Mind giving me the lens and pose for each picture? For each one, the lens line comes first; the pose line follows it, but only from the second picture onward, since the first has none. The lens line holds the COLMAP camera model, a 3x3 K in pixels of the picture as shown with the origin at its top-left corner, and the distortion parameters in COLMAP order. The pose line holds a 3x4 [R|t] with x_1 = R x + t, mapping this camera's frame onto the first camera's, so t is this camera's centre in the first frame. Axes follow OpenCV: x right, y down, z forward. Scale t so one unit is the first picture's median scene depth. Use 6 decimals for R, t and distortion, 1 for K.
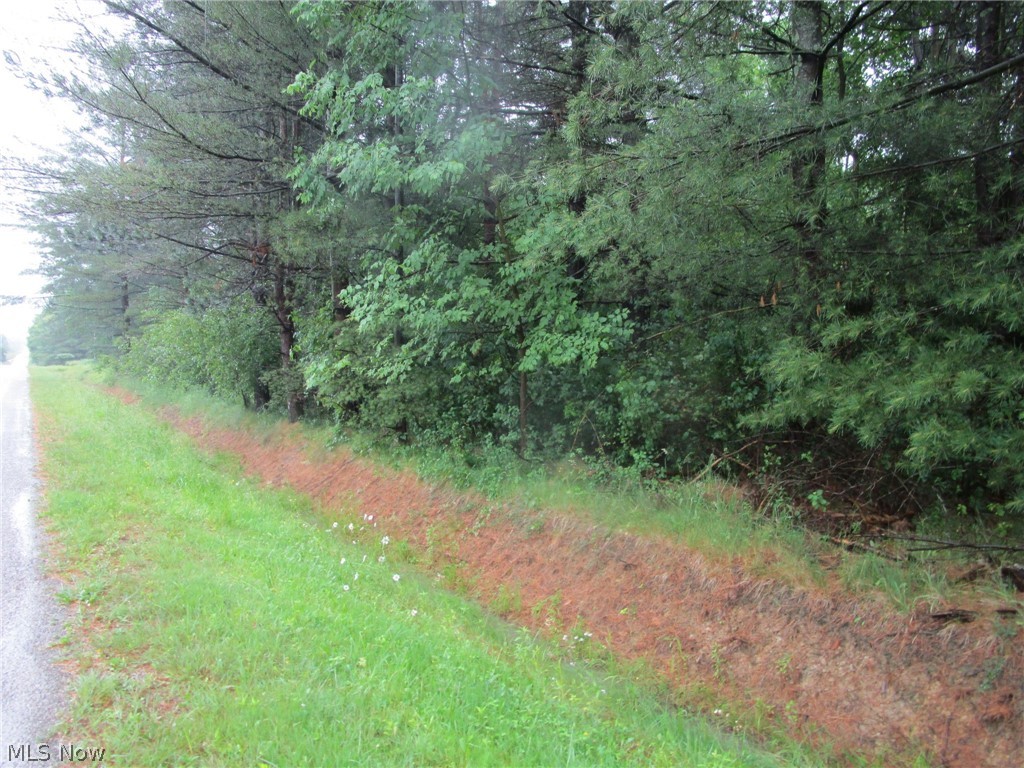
lens RADIAL K [[725.9, 0, 510.1], [0, 725.9, 389.9], [0, 0, 1]] dist [-0.031370, 0.009874]
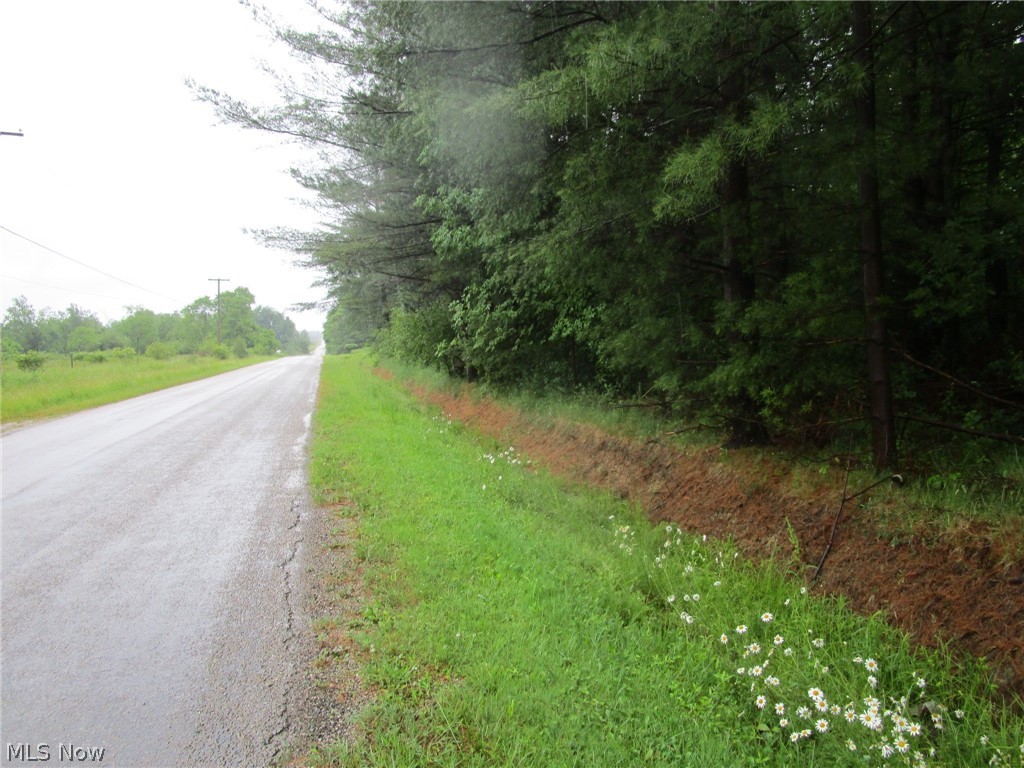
lens RADIAL K [[725.9, 0, 510.1], [0, 725.9, 389.9], [0, 0, 1]] dist [-0.031370, 0.009874]
pose [[0.940680, -0.029832, -0.337982, 0.614597], [0.041954, 0.998710, 0.028617, 0.045630], [0.336692, -0.041100, 0.940717, -0.820252]]
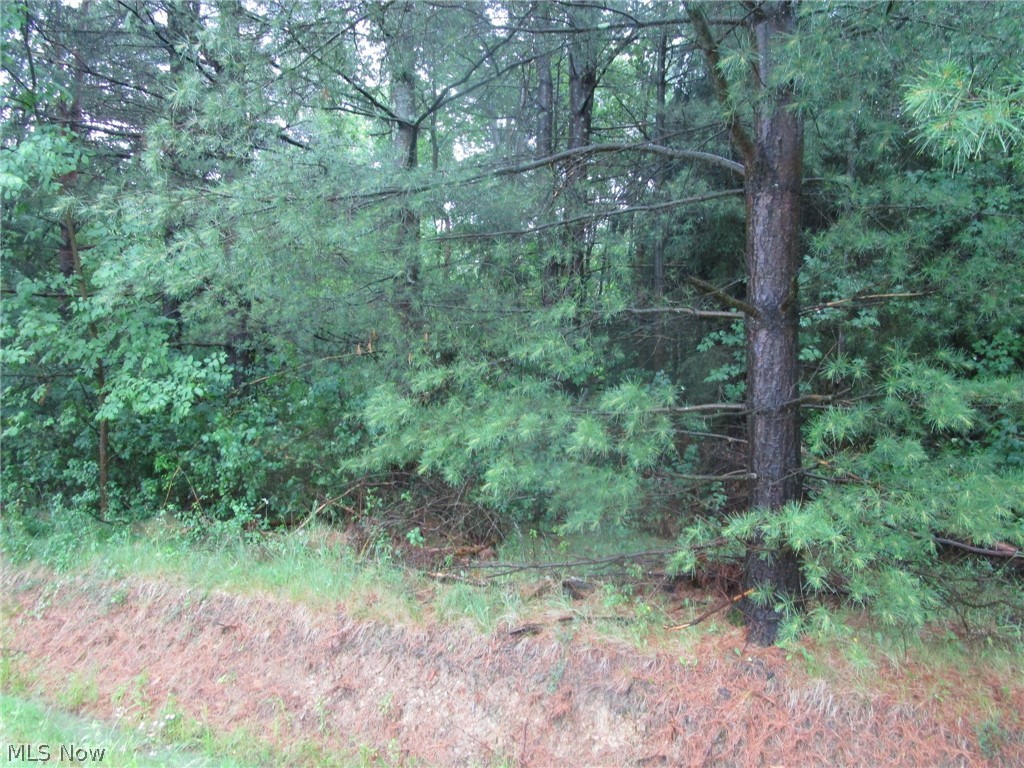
lens RADIAL K [[725.9, 0, 510.1], [0, 725.9, 389.9], [0, 0, 1]] dist [-0.031370, 0.009874]
pose [[0.866194, 0.000467, 0.499708, 0.014337], [0.030276, 0.998113, -0.053413, -0.001888], [-0.498791, 0.061395, 0.864545, 0.000993]]
